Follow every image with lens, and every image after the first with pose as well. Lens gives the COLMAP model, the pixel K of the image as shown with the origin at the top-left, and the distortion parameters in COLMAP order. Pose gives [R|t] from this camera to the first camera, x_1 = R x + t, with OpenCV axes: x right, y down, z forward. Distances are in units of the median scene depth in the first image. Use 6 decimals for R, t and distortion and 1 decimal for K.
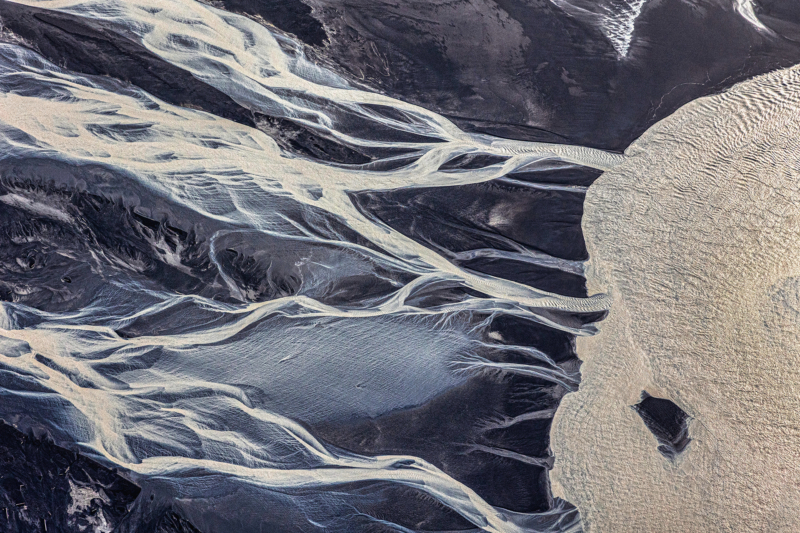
lens RADIAL K [[1527.5, 0, 399.8], [0, 1527.5, 265.9], [0, 0, 1]] dist [0.007520, 0.000000]
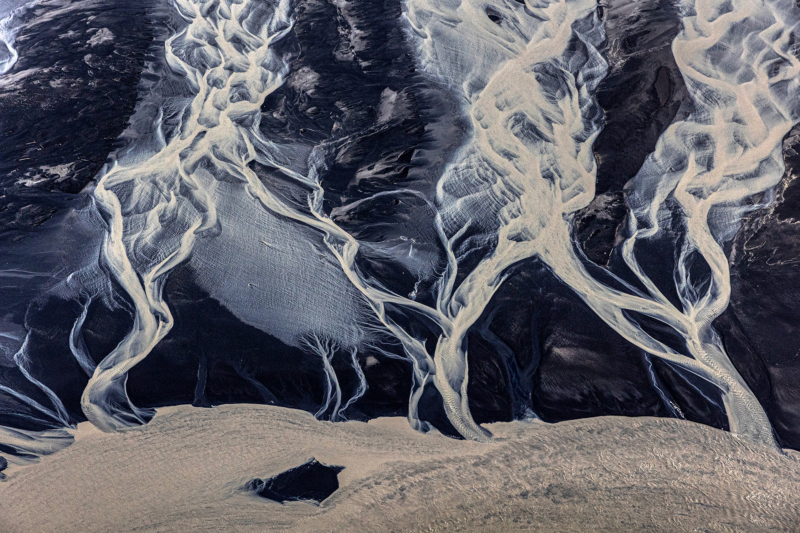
lens RADIAL K [[1527.5, 0, 382.3], [0, 1527.5, 253.8], [0, 0, 1]] dist [0.007520, 0.000000]
pose [[0.292210, 0.504413, -0.812515, 0.832049], [-0.650441, 0.727658, 0.217811, -0.224384], [0.701099, 0.464846, 0.540720, 0.439531]]
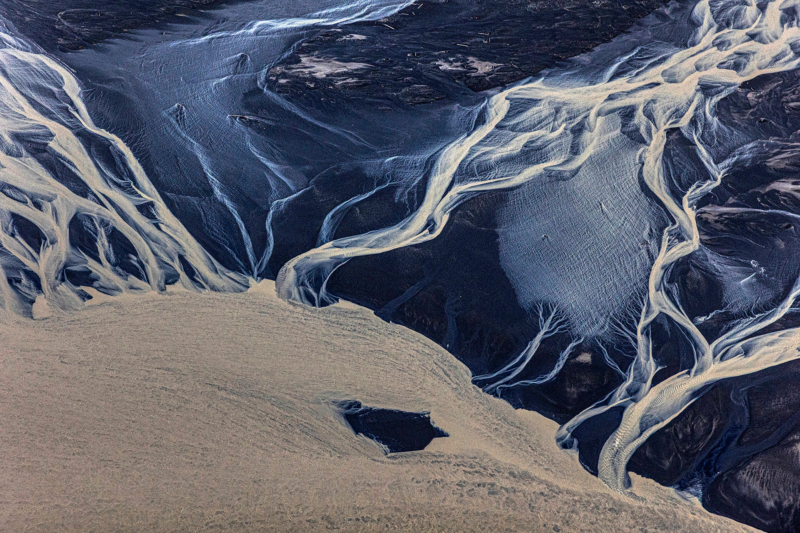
lens RADIAL K [[1527.5, 0, 399.5], [0, 1527.5, 267.0], [0, 0, 1]] dist [0.007520, 0.000000]
pose [[-0.433142, 0.501969, -0.748608, 0.739367], [-0.617668, 0.439566, 0.652126, -0.484057], [0.656410, 0.744855, 0.119656, 0.787061]]
